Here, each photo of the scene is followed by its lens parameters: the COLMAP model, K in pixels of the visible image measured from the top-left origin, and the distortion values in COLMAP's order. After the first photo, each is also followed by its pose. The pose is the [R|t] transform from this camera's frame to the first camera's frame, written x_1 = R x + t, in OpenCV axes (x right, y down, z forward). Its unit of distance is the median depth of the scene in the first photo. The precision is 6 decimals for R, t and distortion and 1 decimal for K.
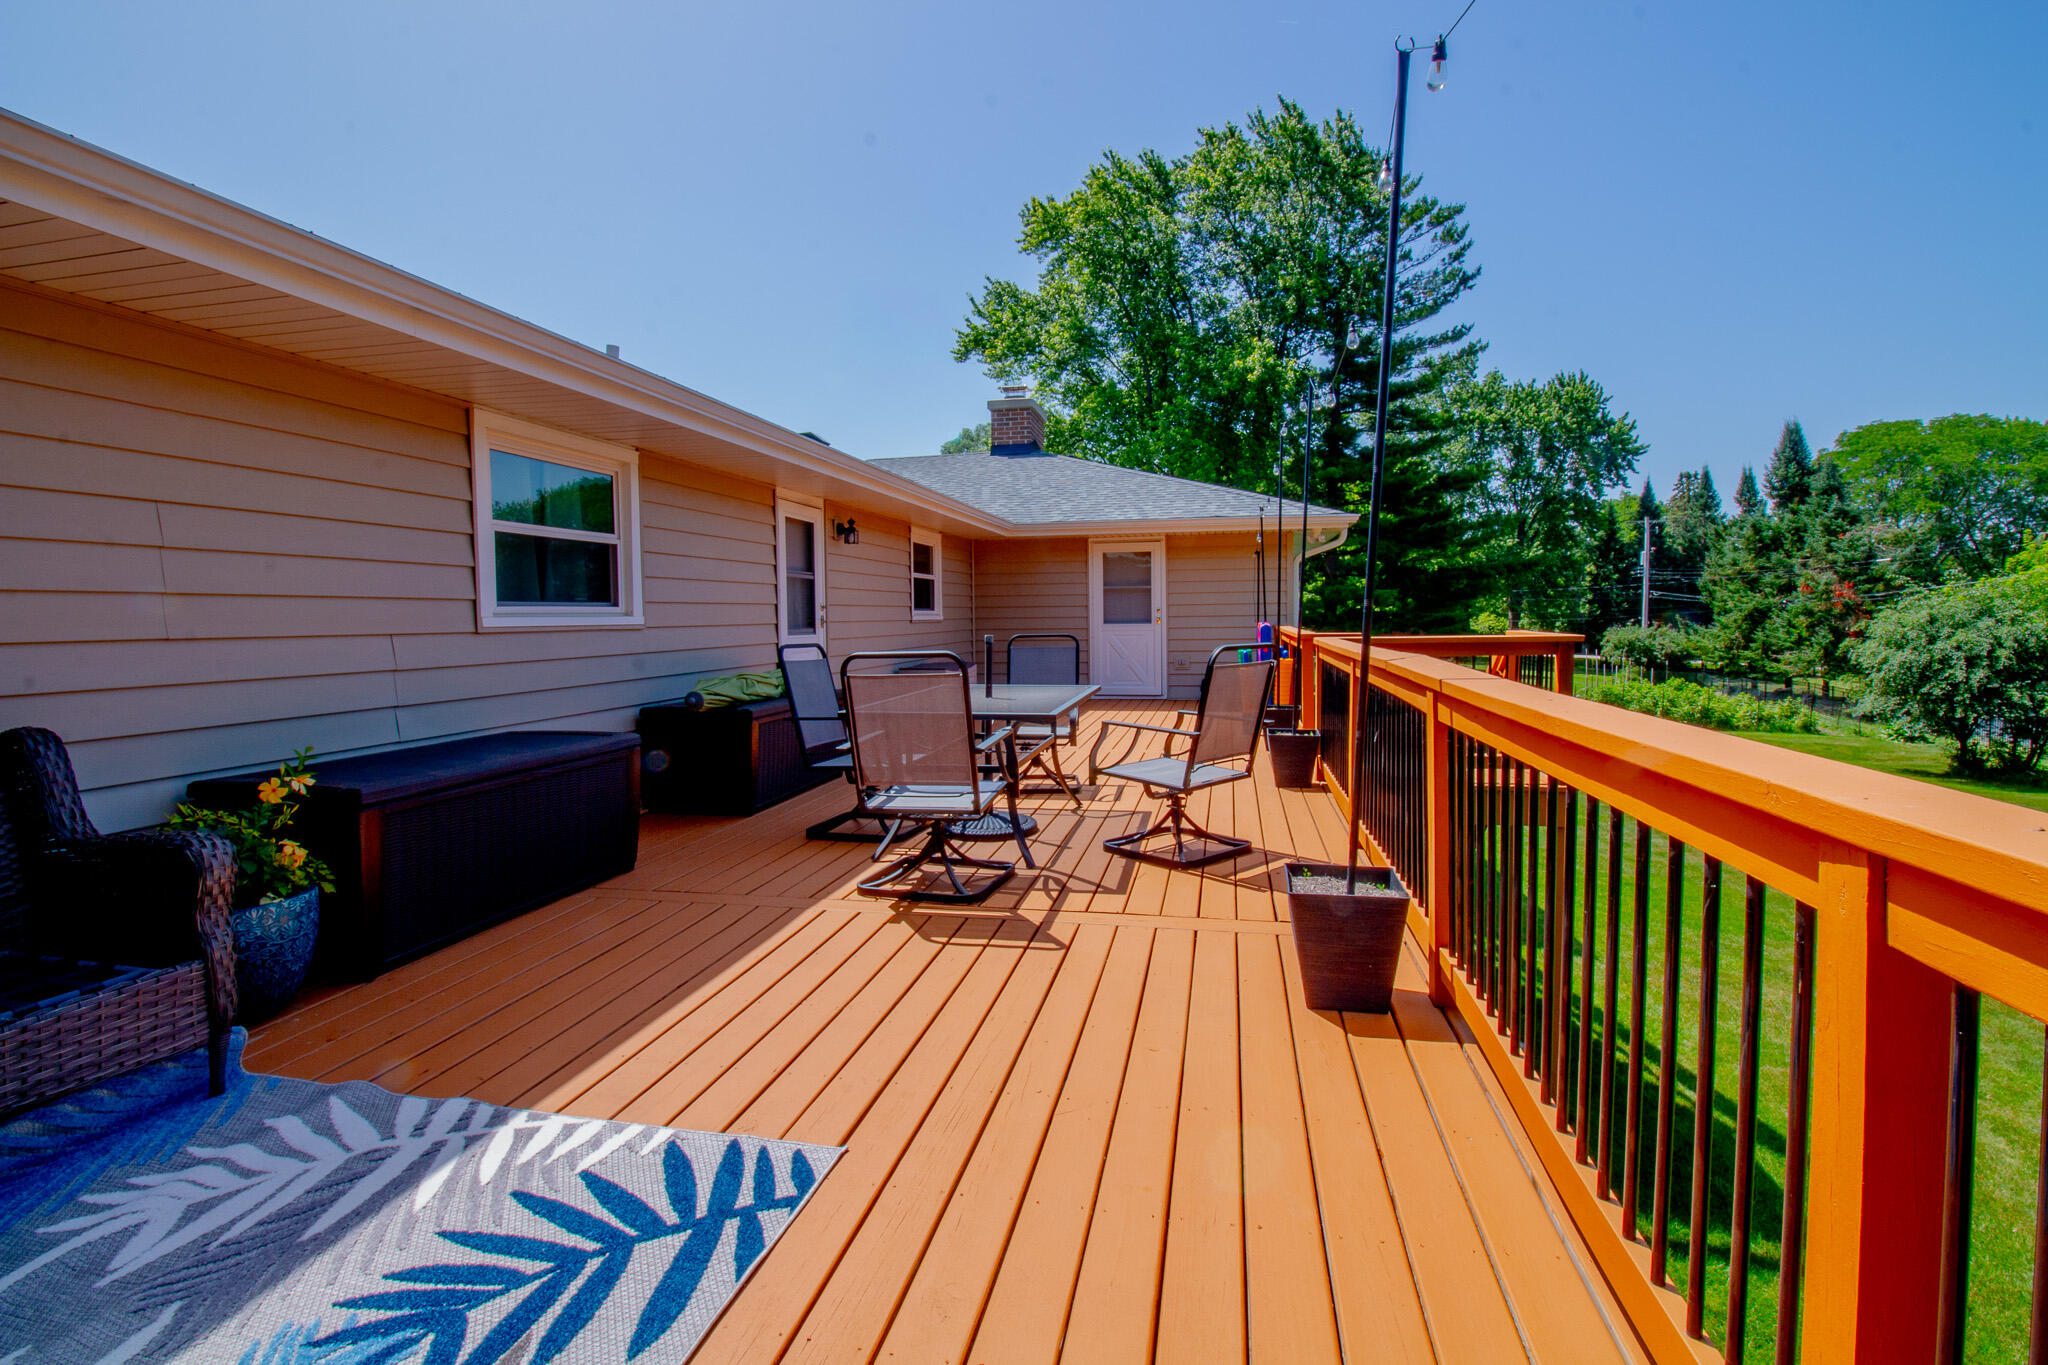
lens RADIAL K [[936.0, 0, 1025.6], [0, 936.0, 653.1], [0, 0, 1]] dist [0.001870, -0.012444]
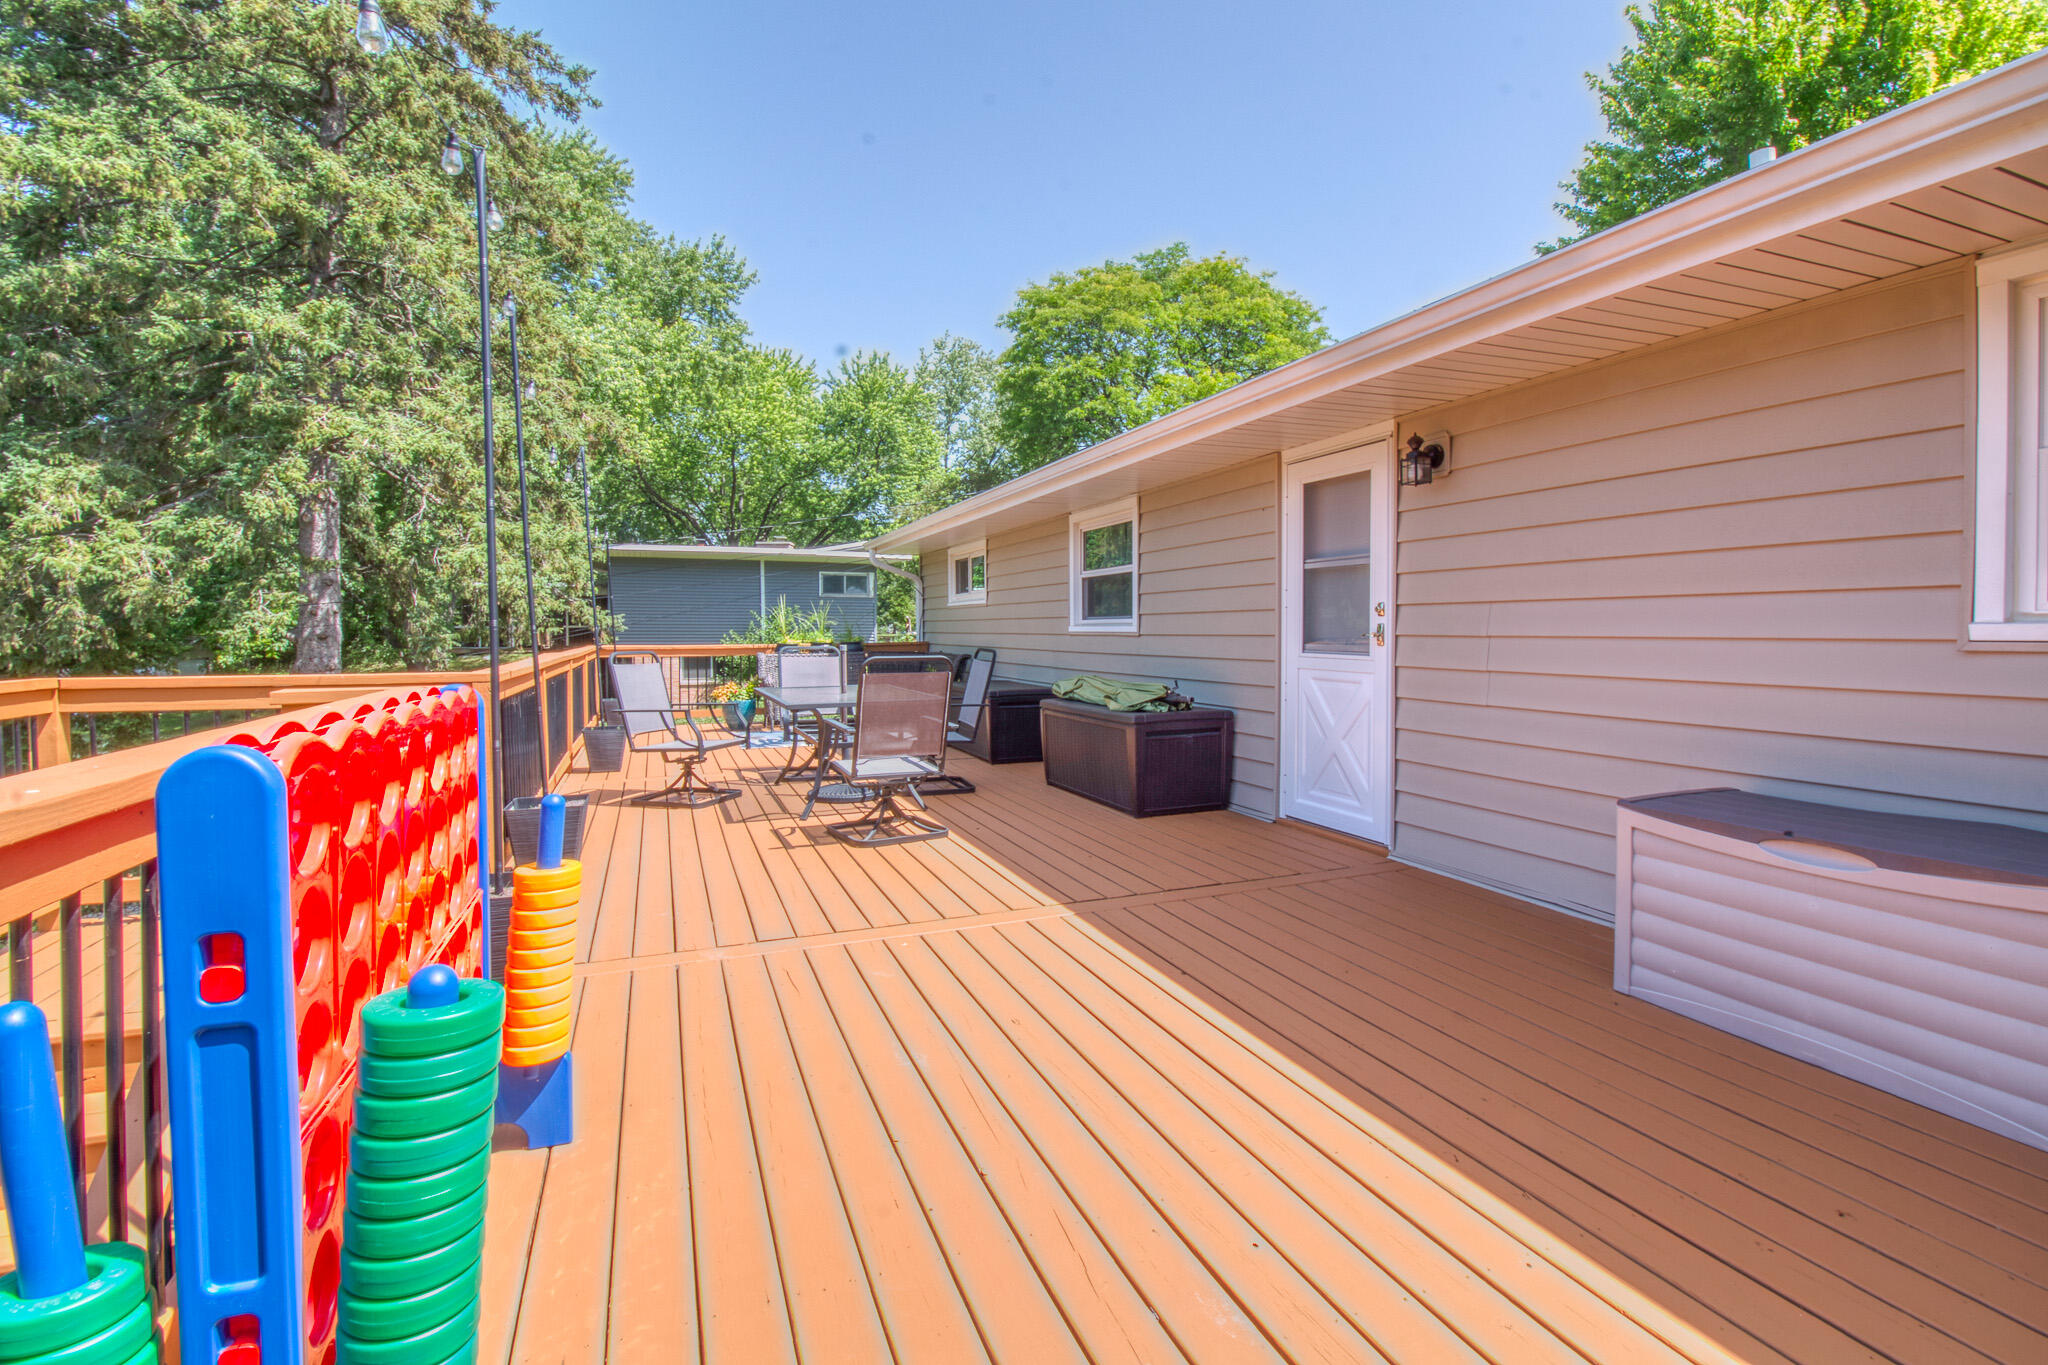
lens RADIAL K [[936.0, 0, 1025.6], [0, 936.0, 653.1], [0, 0, 1]] dist [0.001870, -0.012444]
pose [[-0.825611, 0.030903, -0.563393, 0.387196], [-0.009921, 0.997550, 0.069257, -0.082583], [0.564152, 0.062769, -0.823281, 1.822352]]
